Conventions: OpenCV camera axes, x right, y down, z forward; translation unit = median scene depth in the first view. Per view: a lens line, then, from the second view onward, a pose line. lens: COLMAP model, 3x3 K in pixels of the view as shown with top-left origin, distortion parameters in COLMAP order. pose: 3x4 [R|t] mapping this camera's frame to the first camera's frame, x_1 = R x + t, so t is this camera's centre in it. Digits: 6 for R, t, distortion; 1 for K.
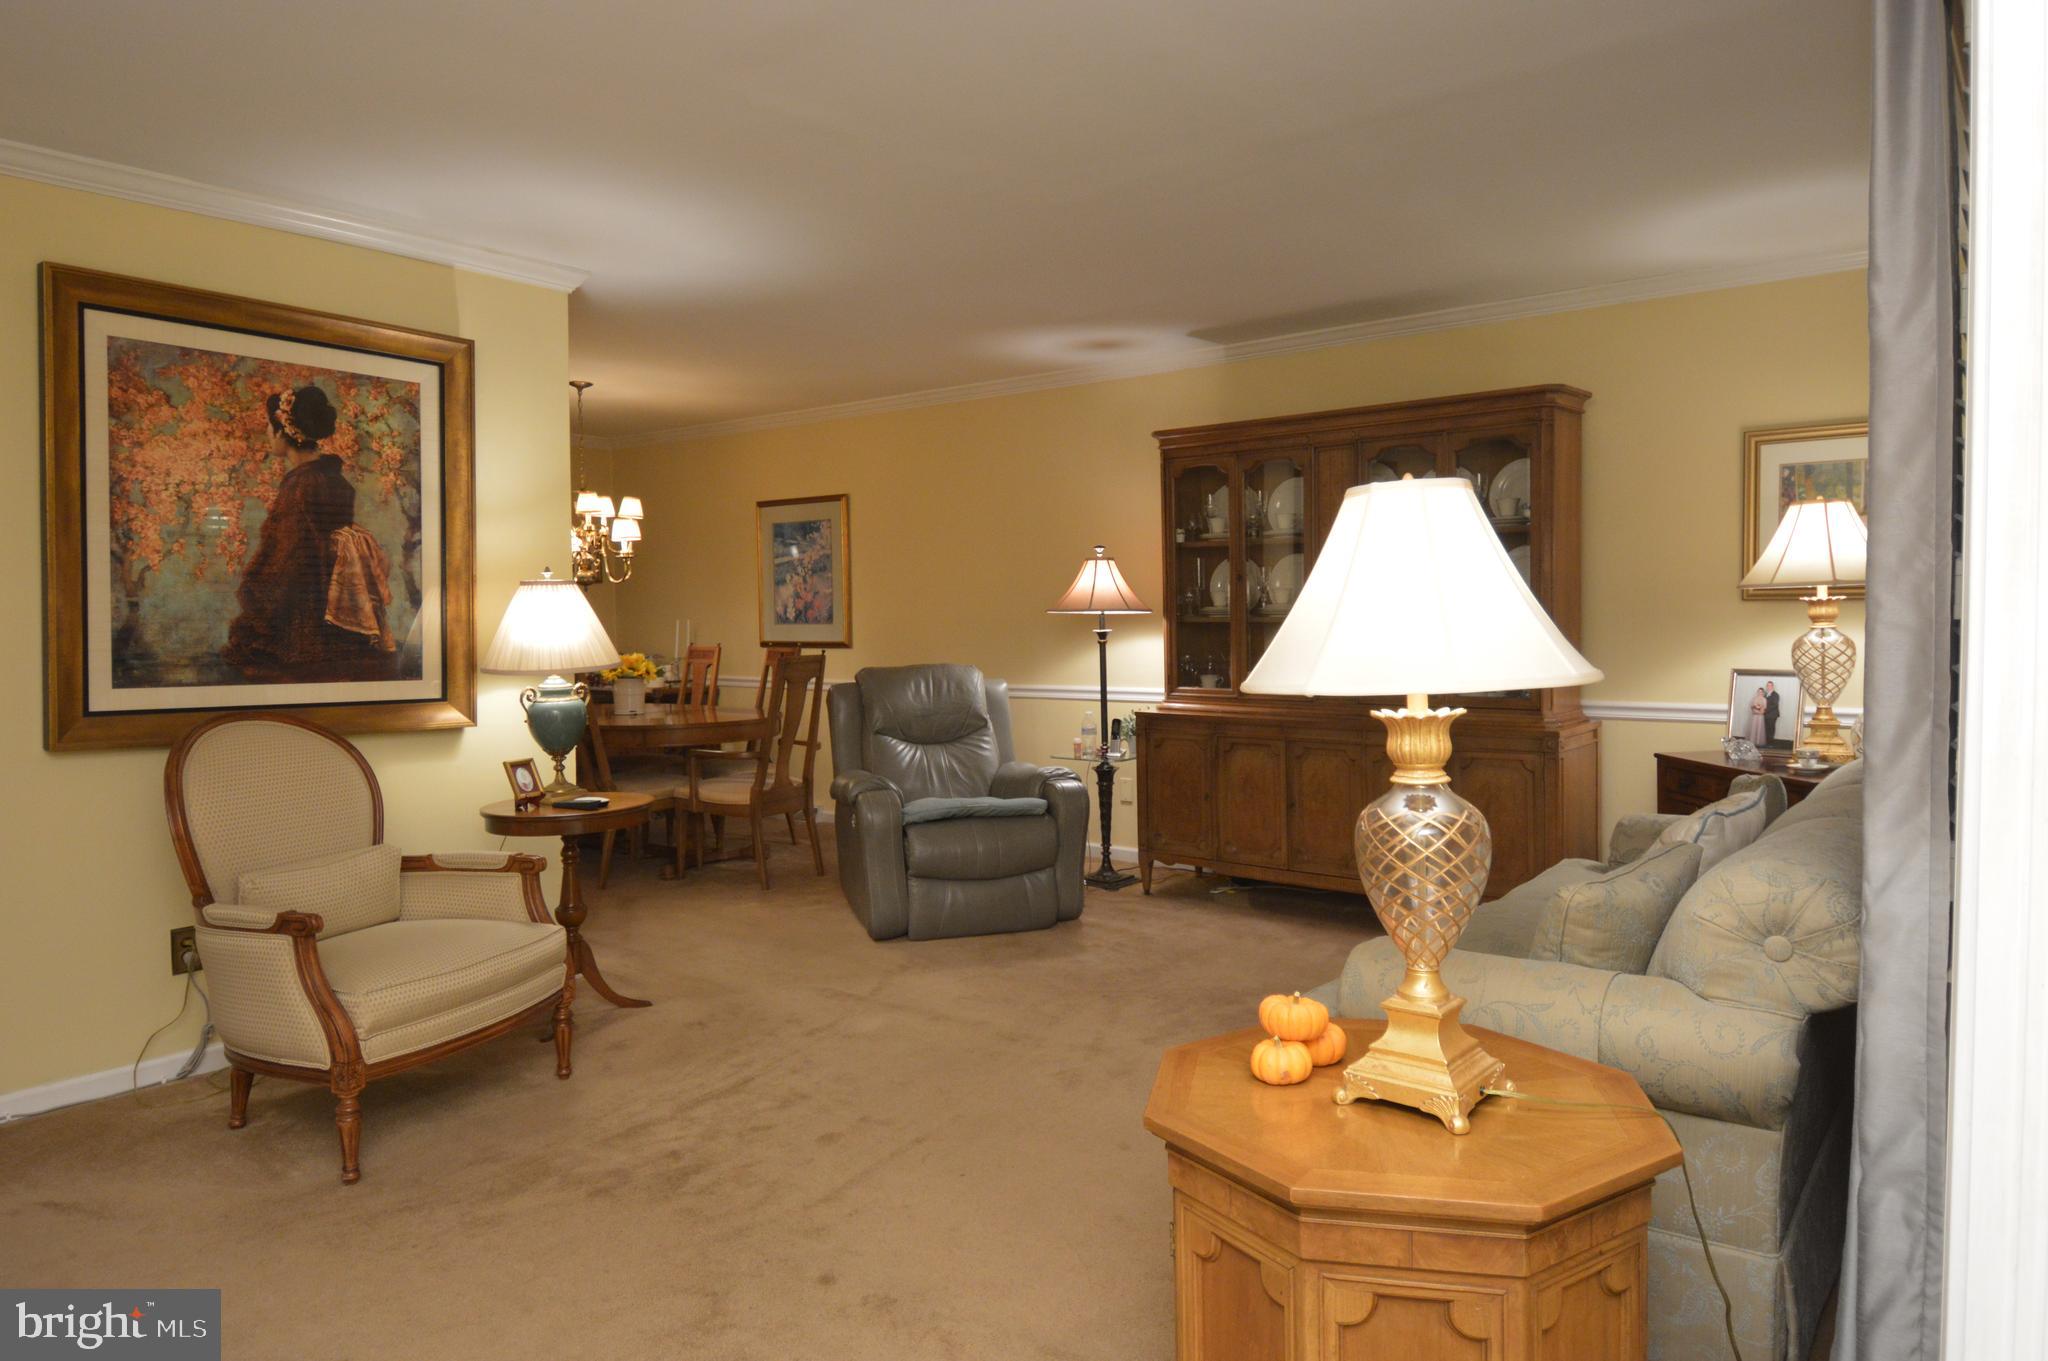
lens RADIAL K [[1330.7, 0, 1024.9], [0, 1330.7, 667.0], [0, 0, 1]] dist [0.020662, 0.000764]
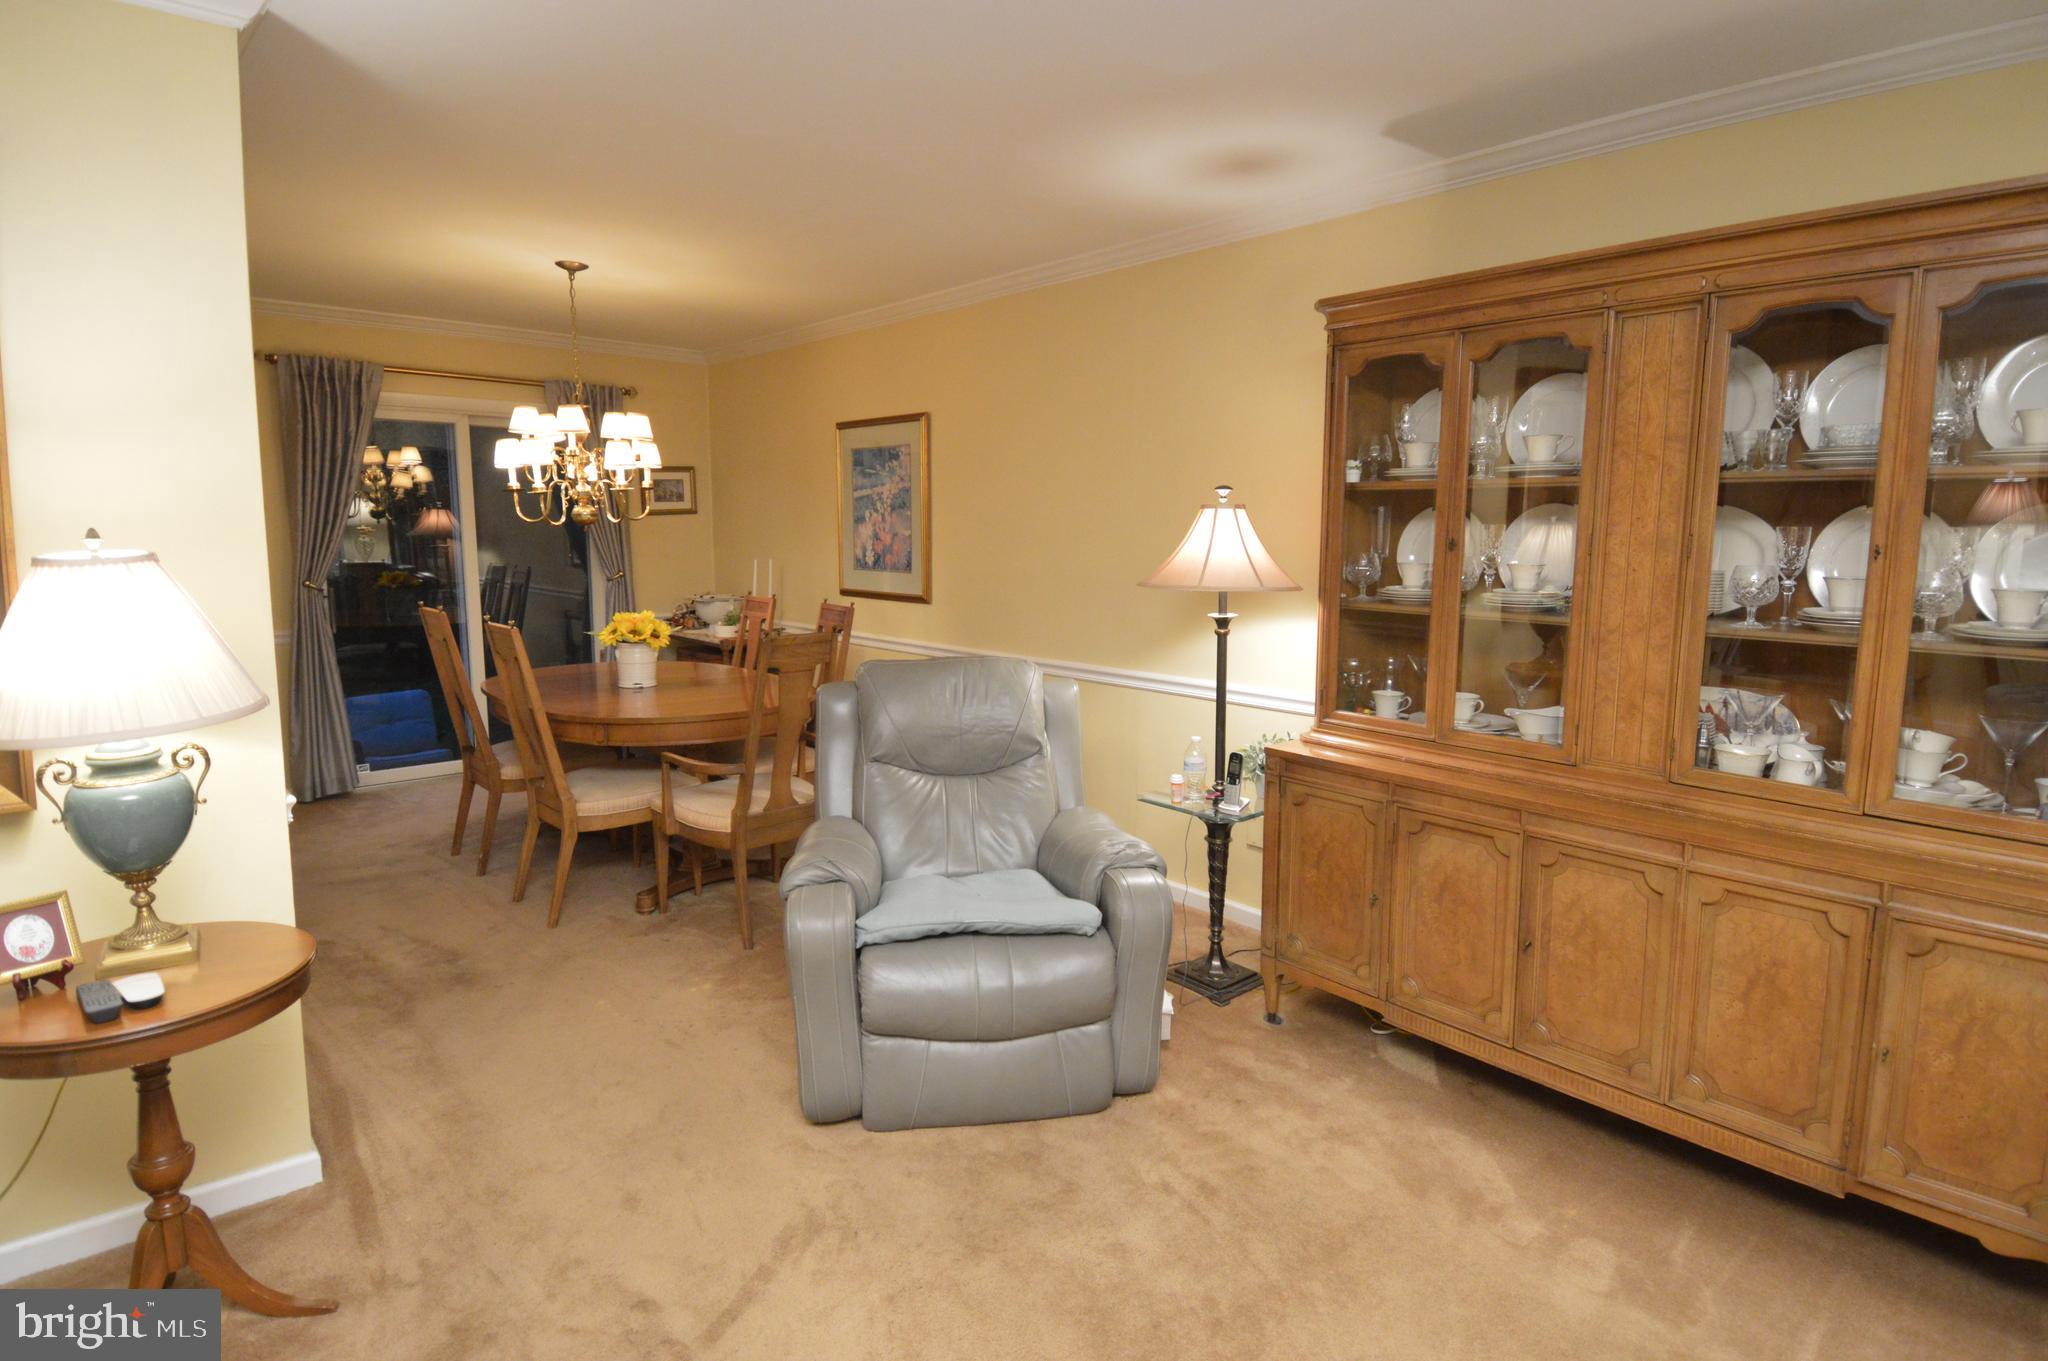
lens RADIAL K [[1094.2, 0, 1018.0], [0, 1094.2, 673.8], [0, 0, 1]] dist [0.043453, -0.047638]
pose [[0.984400, 0.041619, -0.170953, 0.054388], [-0.025561, 0.995141, 0.095085, -0.049508], [0.174079, -0.089232, 0.980680, 0.460711]]
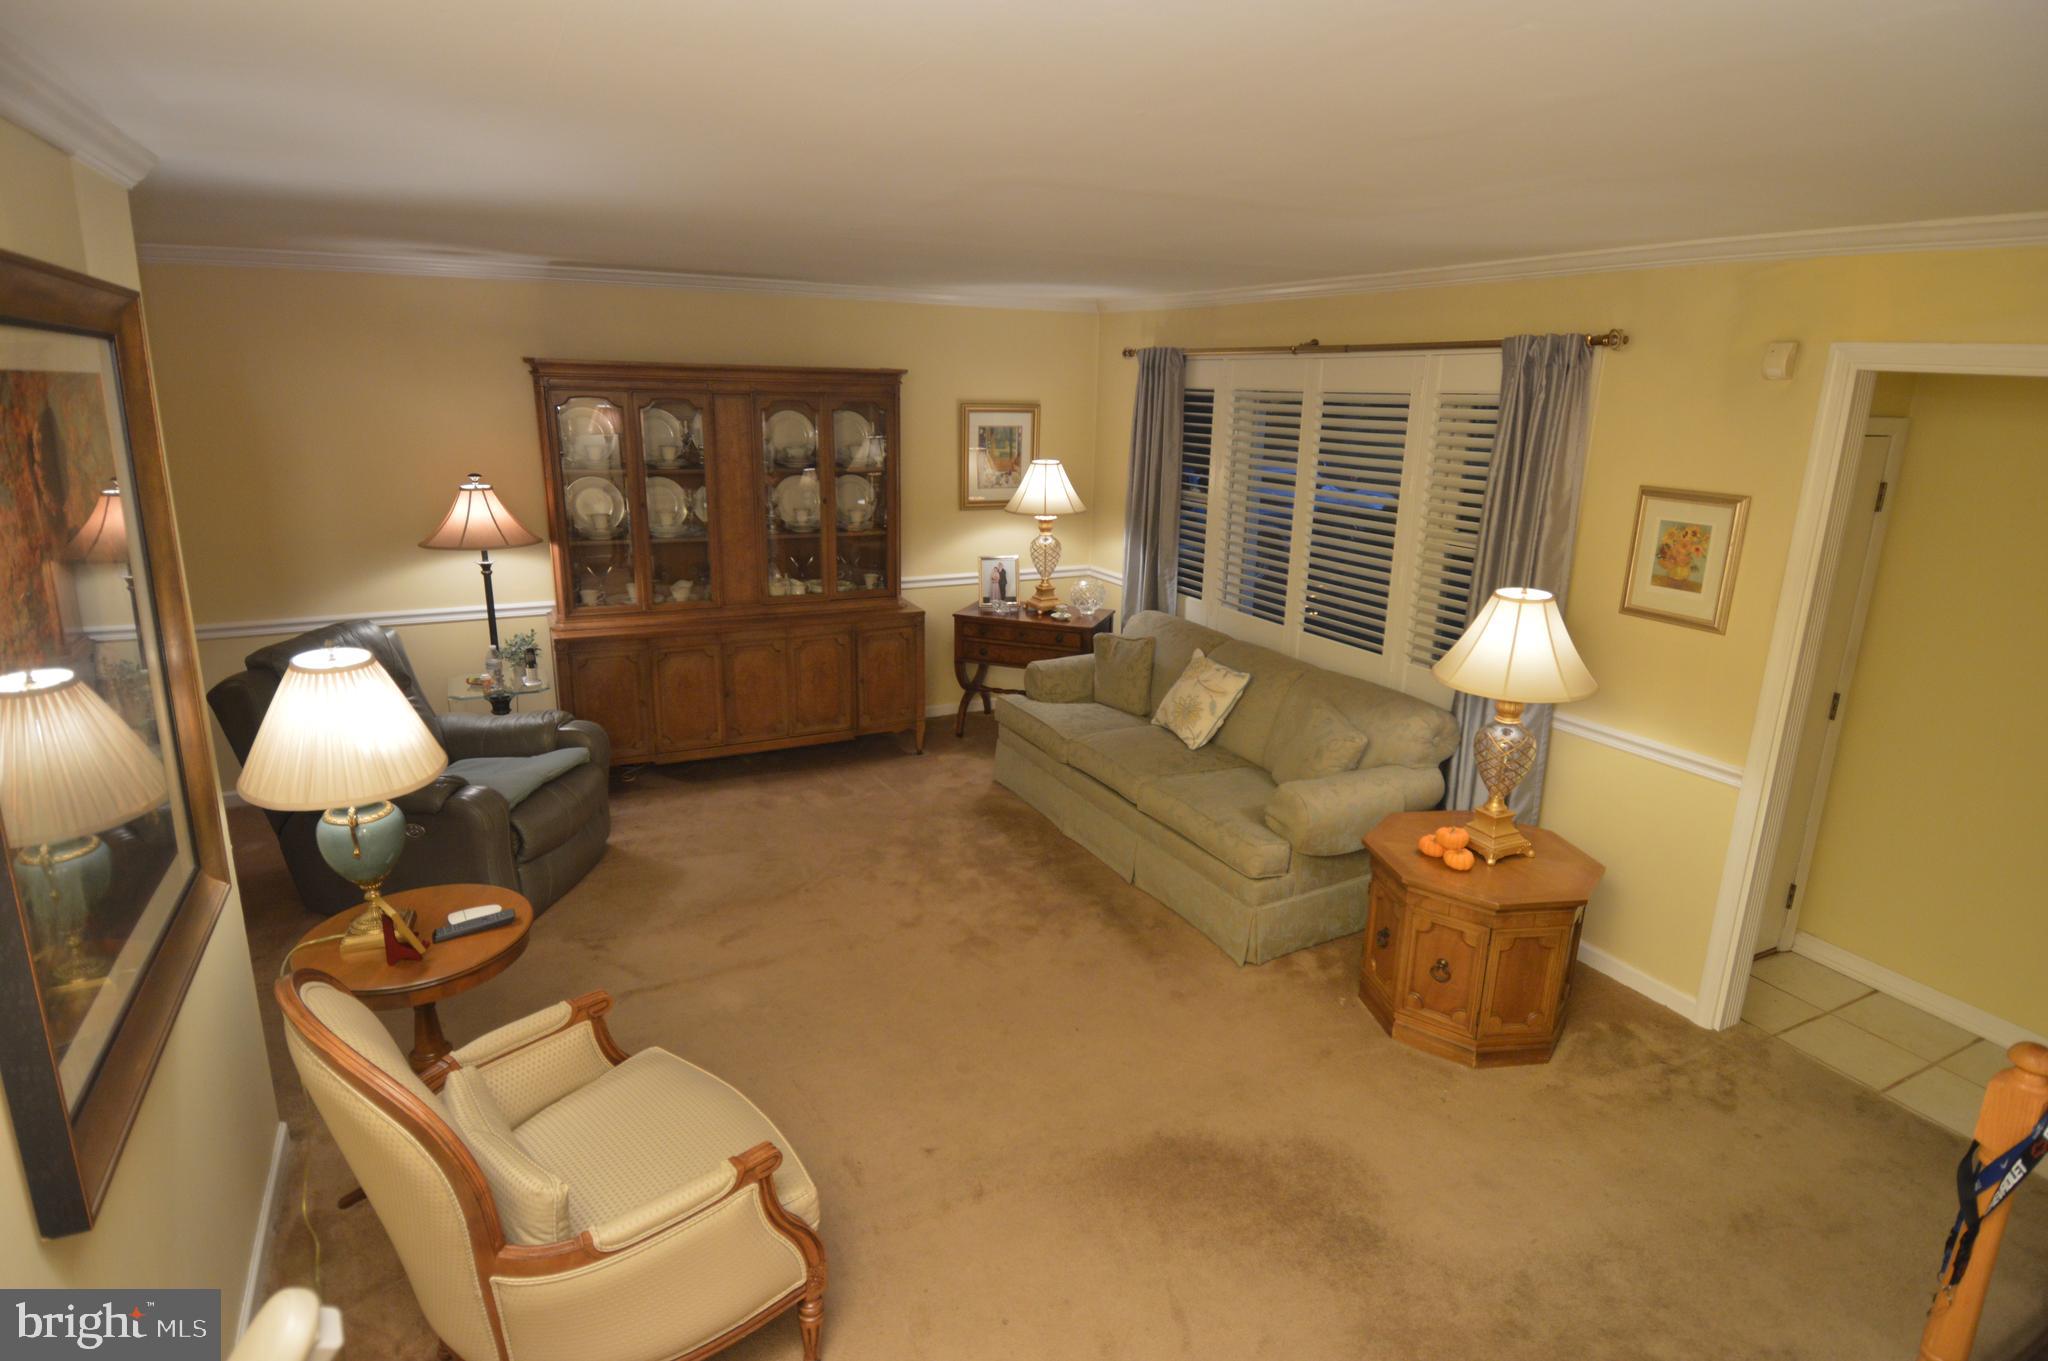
lens RADIAL K [[1094.2, 0, 1030.4], [0, 1094.2, 677.9], [0, 0, 1]] dist [0.043453, -0.047638]
pose [[0.400955, -0.225866, 0.887817, -0.541451], [0.004971, 0.969652, 0.244440, -0.145865], [-0.916084, -0.093596, 0.389910, 0.318565]]
